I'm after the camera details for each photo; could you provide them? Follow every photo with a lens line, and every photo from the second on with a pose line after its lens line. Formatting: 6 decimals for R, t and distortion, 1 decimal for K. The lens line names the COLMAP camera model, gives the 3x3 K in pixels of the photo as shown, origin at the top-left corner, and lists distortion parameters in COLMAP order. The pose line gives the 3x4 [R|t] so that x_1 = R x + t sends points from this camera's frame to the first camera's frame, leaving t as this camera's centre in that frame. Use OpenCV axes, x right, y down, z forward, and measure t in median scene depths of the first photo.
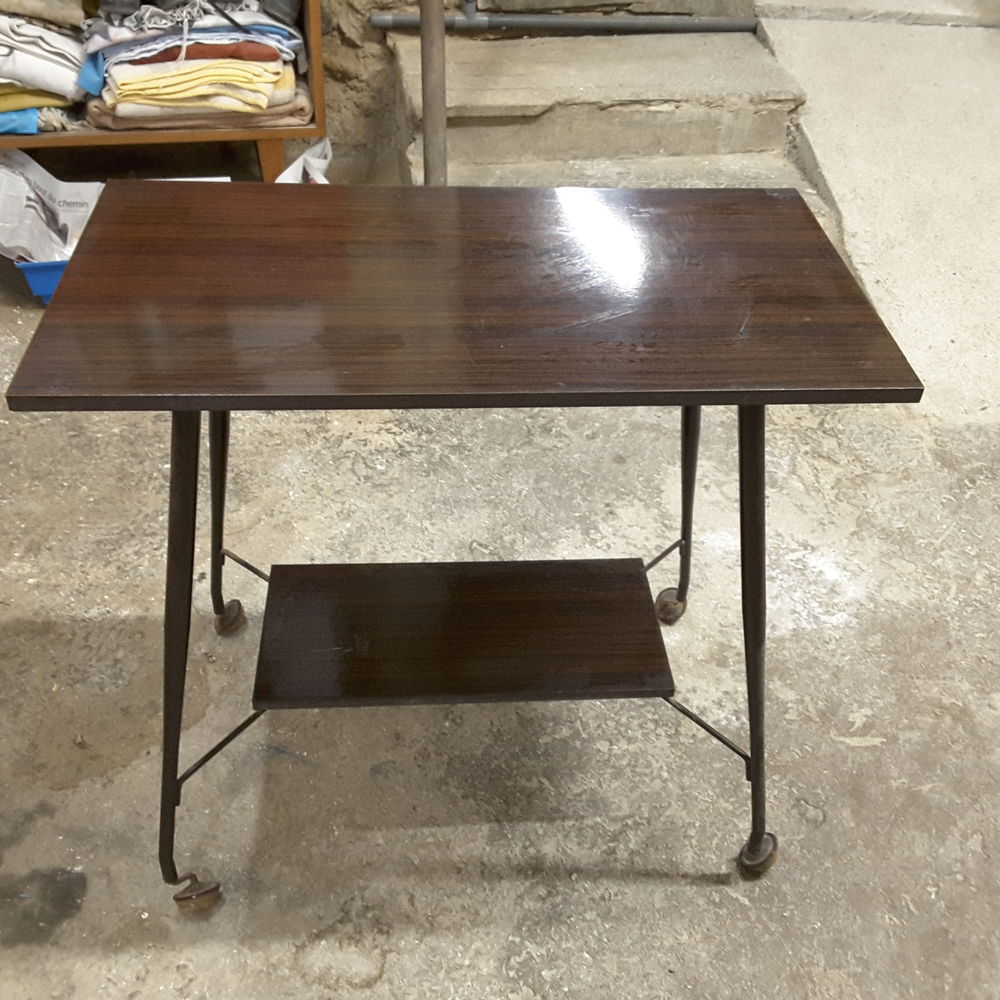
lens RADIAL K [[1136.8, 0, 500.0], [0, 1136.8, 500.0], [0, 0, 1]] dist [0.148028, -0.305051]
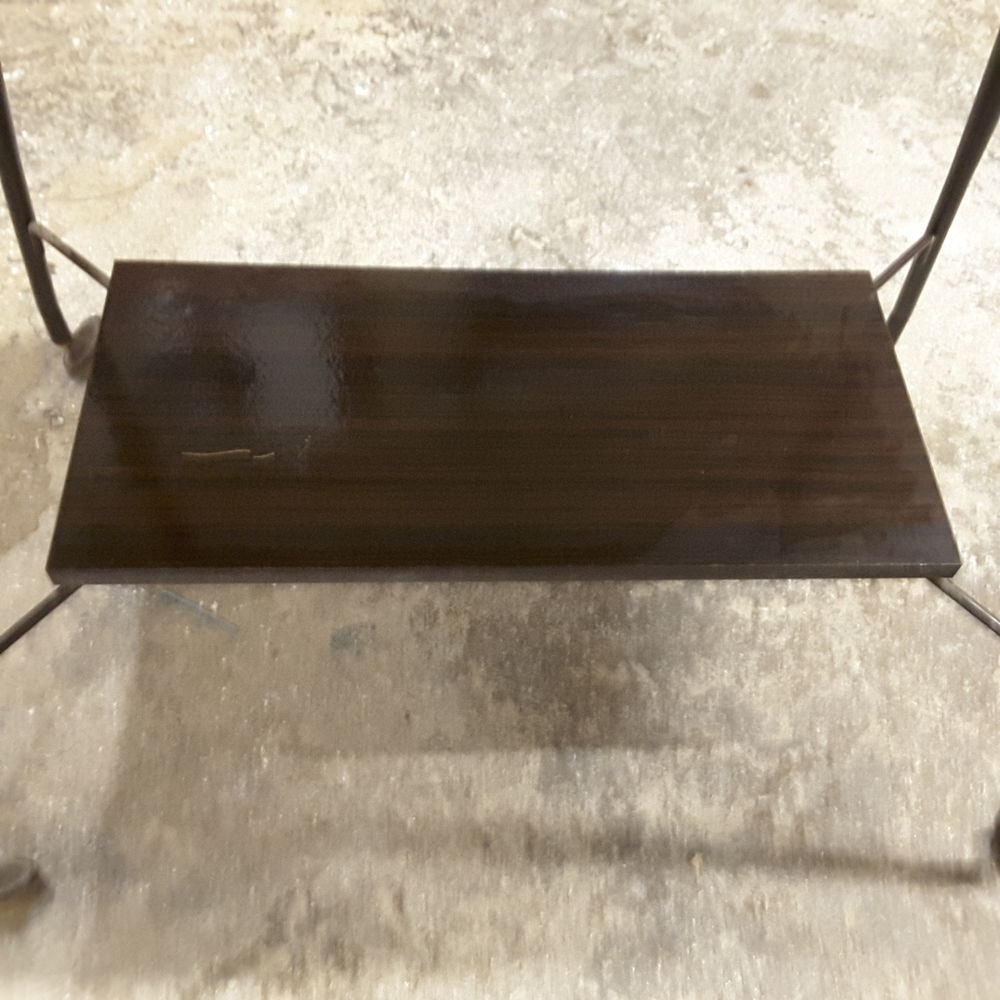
lens RADIAL K [[1136.8, 0, 500.0], [0, 1136.8, 500.0], [0, 0, 1]] dist [0.148028, -0.305051]
pose [[0.999412, 0.034175, -0.002831, -0.030441], [-0.032136, 0.962210, 0.270404, 0.014914], [0.011965, -0.270154, 0.962743, 0.471451]]
